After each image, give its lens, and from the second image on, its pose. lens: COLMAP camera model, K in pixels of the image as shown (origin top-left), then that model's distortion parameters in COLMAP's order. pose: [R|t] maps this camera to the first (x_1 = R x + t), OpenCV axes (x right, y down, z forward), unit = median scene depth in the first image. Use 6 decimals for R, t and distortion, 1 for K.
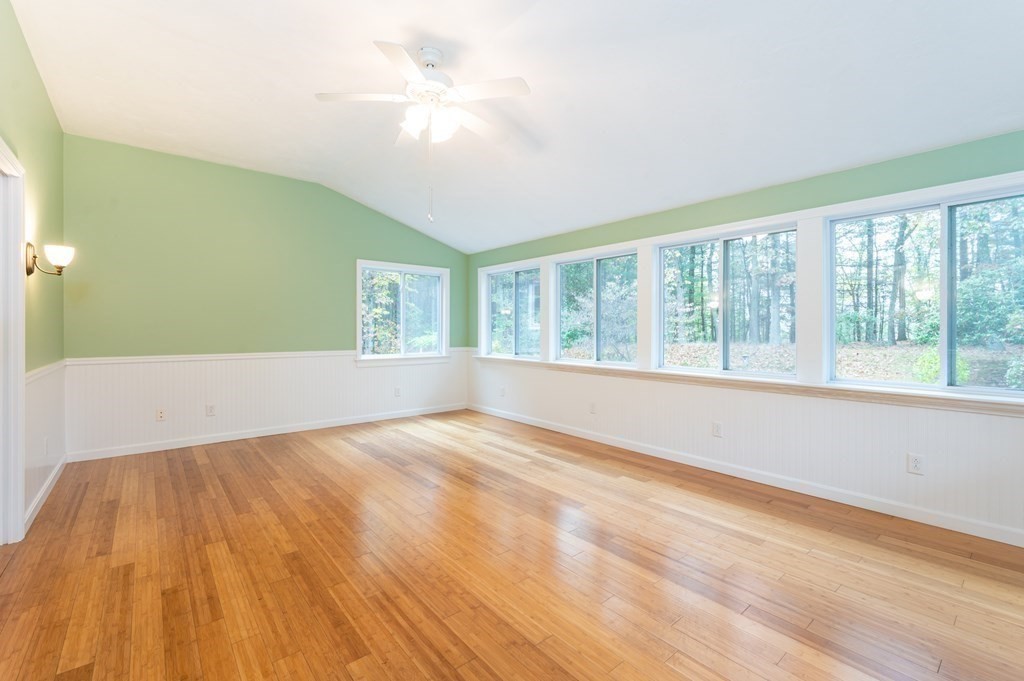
lens RADIAL K [[454.7, 0, 517.1], [0, 454.7, 331.9], [0, 0, 1]] dist [-0.009147, 0.000054]
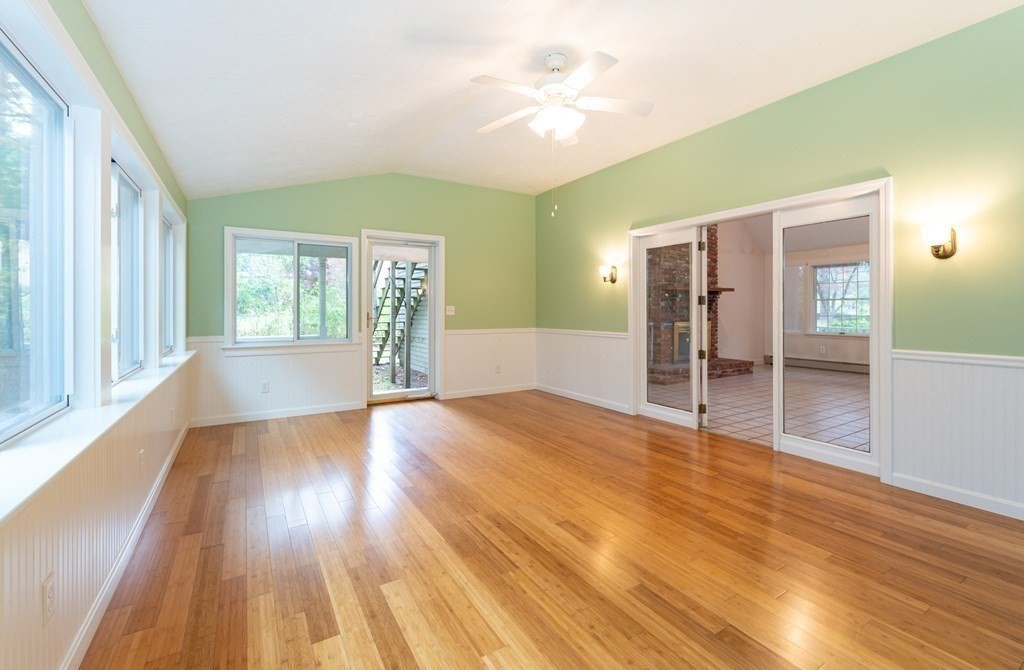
lens RADIAL K [[434.5, 0, 523.9], [0, 434.5, 311.8], [0, 0, 1]] dist [0.002608, 0.000028]
pose [[-0.992128, -0.002147, 0.125207, -0.205639], [-0.000524, 0.999915, 0.012999, -0.012755], [-0.125224, 0.012831, -0.992046, 1.698304]]
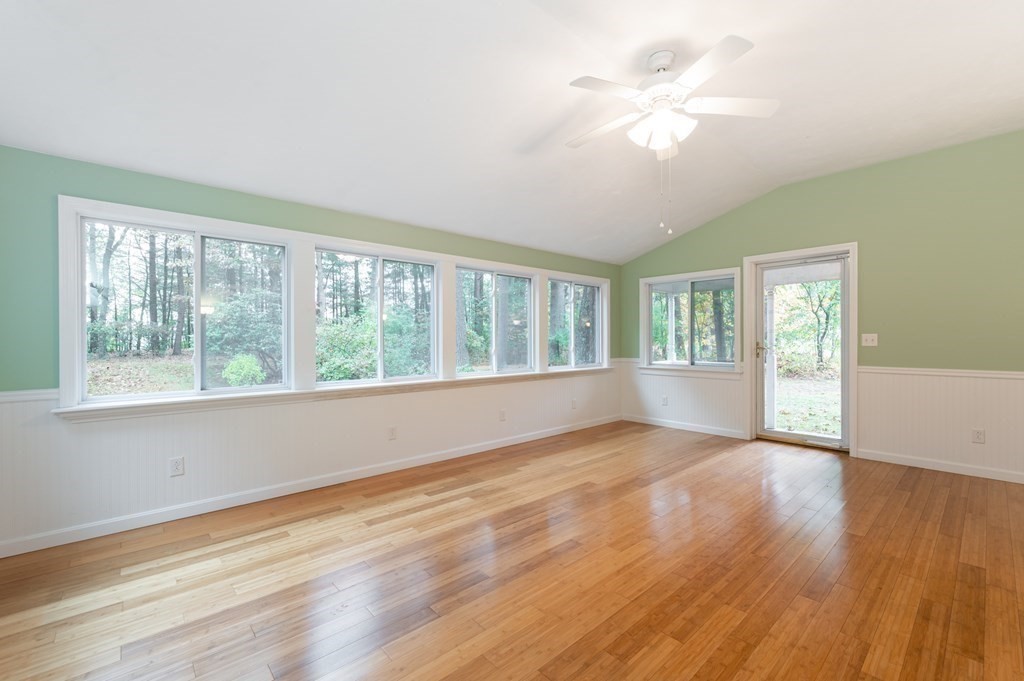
lens RADIAL K [[436.3, 0, 513.7], [0, 436.3, 341.4], [0, 0, 1]] dist [-0.000850, -0.000018]
pose [[-0.053896, -0.005216, 0.998533, -0.919414], [0.011071, 0.999922, 0.005821, -0.009648], [-0.998485, 0.011369, -0.053834, 1.134191]]
